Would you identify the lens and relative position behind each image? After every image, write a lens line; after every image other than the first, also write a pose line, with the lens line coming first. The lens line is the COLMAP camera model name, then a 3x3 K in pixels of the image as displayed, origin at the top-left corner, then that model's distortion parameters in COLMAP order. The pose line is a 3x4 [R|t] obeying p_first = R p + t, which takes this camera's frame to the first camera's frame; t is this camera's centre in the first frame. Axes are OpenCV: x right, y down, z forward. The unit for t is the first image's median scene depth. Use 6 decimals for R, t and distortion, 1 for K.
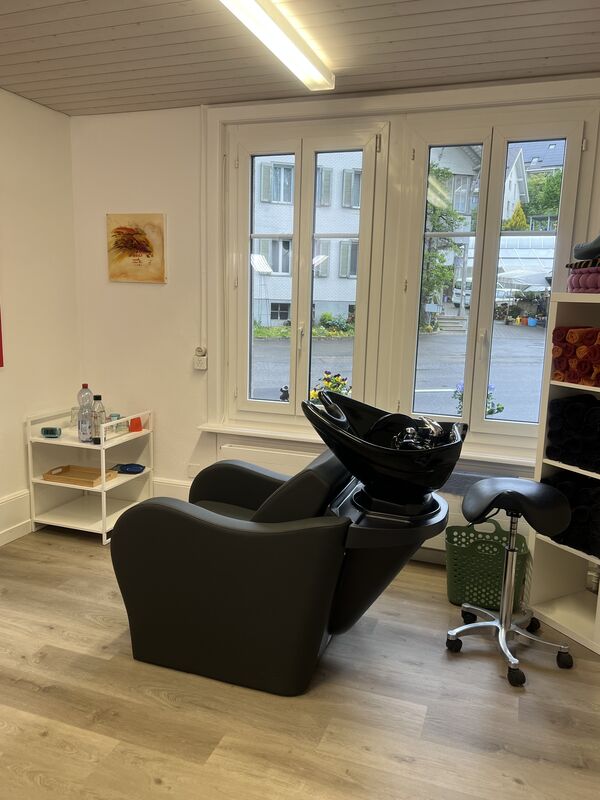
lens RADIAL K [[636.5, 0, 302.7], [0, 636.5, 404.5], [0, 0, 1]] dist [0.050745, -0.027329]
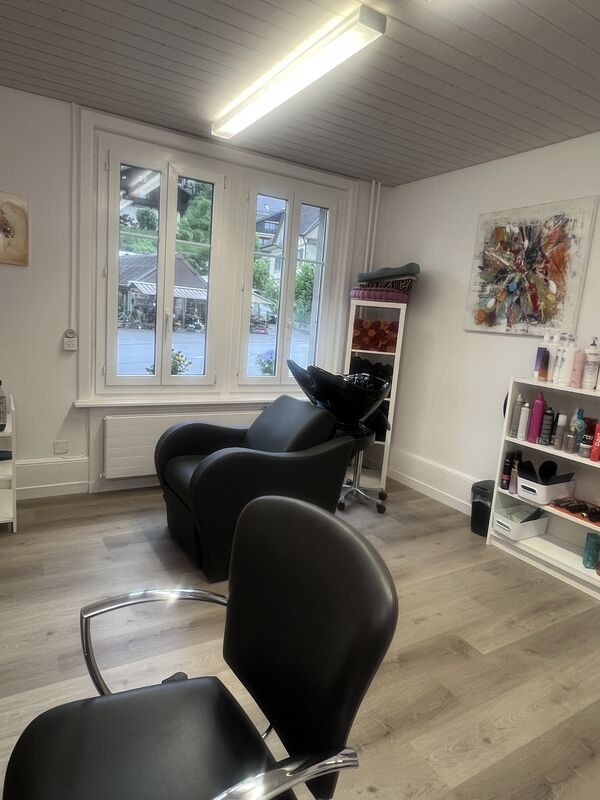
lens RADIAL K [[495.4, 0, 299.7], [0, 495.4, 394.6], [0, 0, 1]] dist [-0.004438, 0.004430]
pose [[0.635993, -0.104026, 0.764651, -0.711613], [0.061960, 0.994557, 0.083768, -0.033117], [-0.769203, -0.005898, 0.638977, 0.212937]]
